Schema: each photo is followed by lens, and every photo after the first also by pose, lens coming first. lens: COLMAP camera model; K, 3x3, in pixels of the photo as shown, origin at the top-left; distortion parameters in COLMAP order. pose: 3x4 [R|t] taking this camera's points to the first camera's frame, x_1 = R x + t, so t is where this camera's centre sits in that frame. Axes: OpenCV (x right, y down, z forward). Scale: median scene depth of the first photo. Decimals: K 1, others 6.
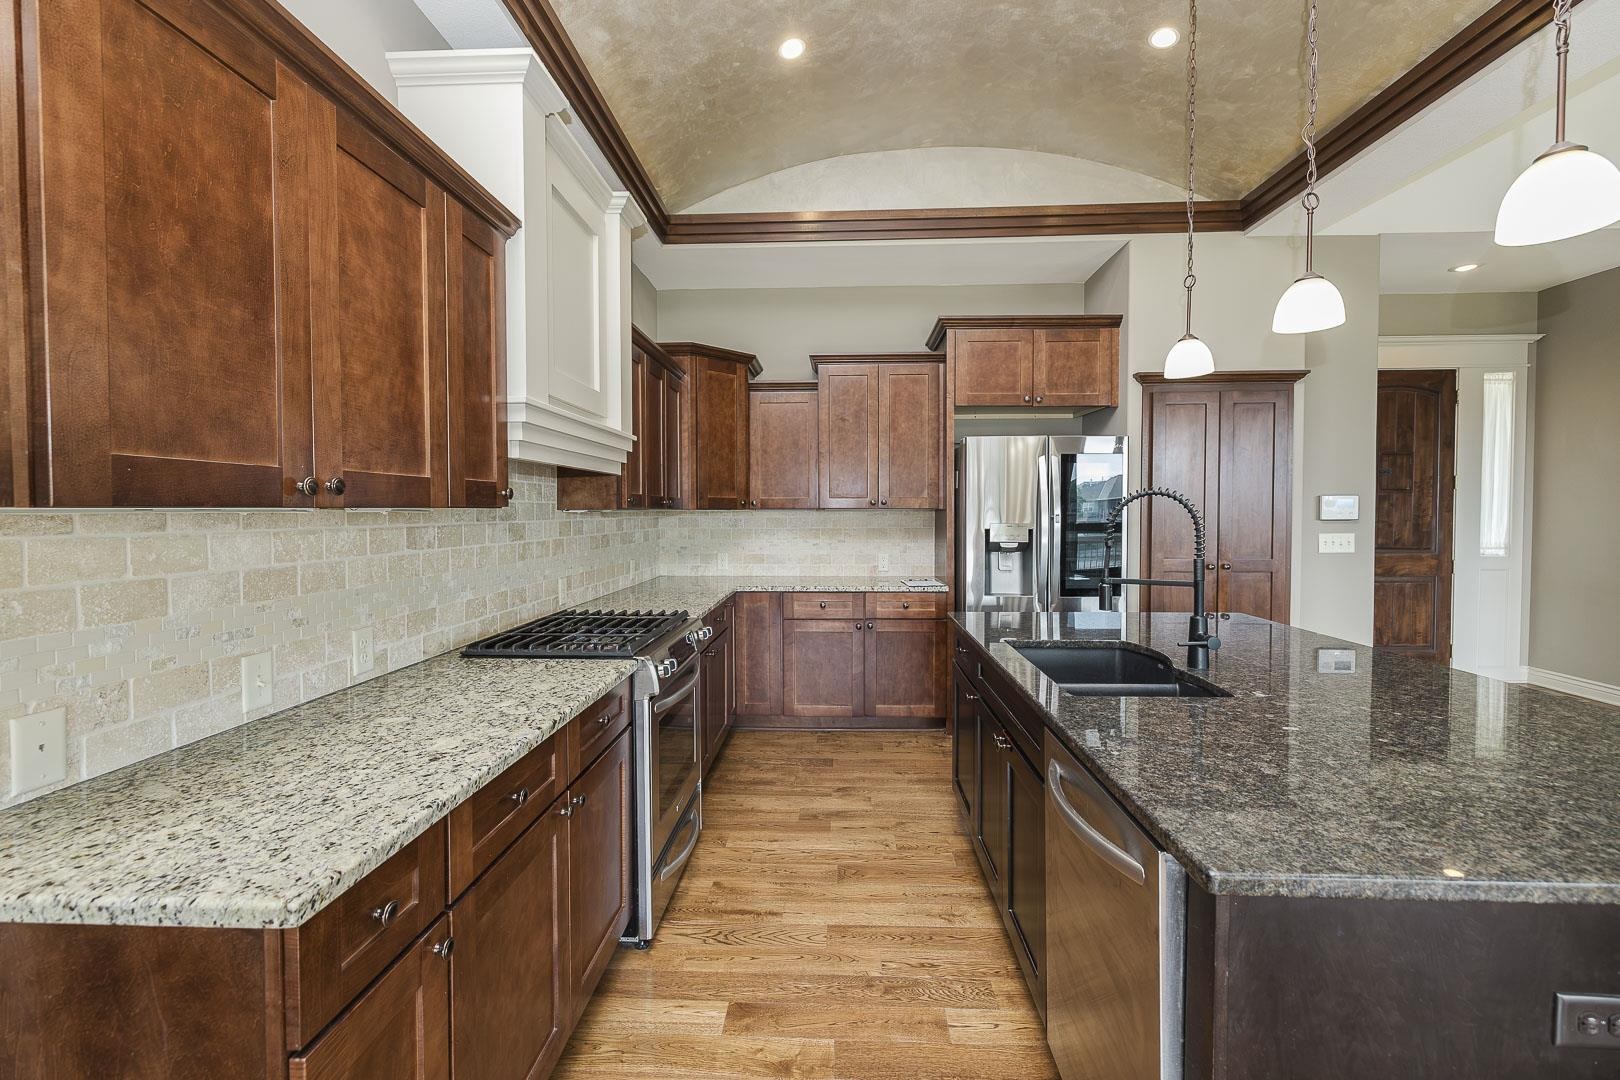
lens RADIAL K [[683.5, 0, 810.9], [0, 683.5, 532.7], [0, 0, 1]] dist [-0.001346, -0.000275]
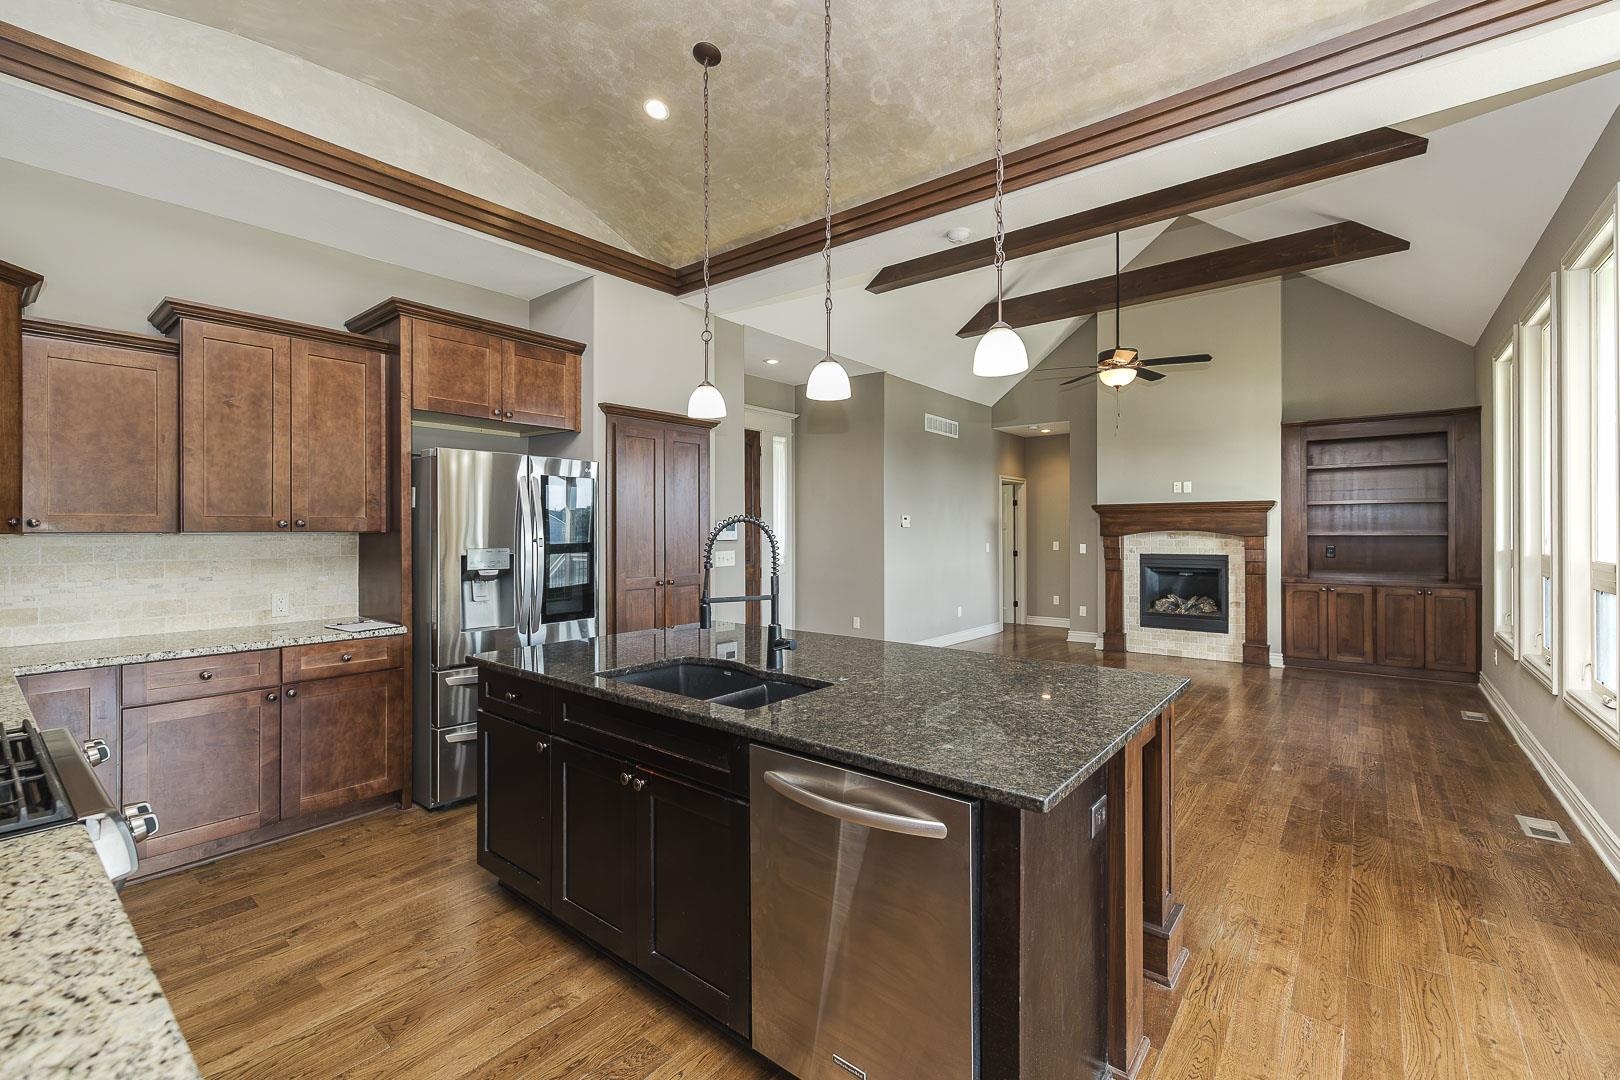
lens RADIAL K [[691.3, 0, 812.7], [0, 691.3, 531.5], [0, 0, 1]] dist [0.000186, 0.000004]
pose [[0.592804, -0.000409, 0.805347, -0.180429], [0.025934, 0.999491, -0.018583, -0.007635], [-0.804929, 0.031902, 0.592513, 0.112926]]
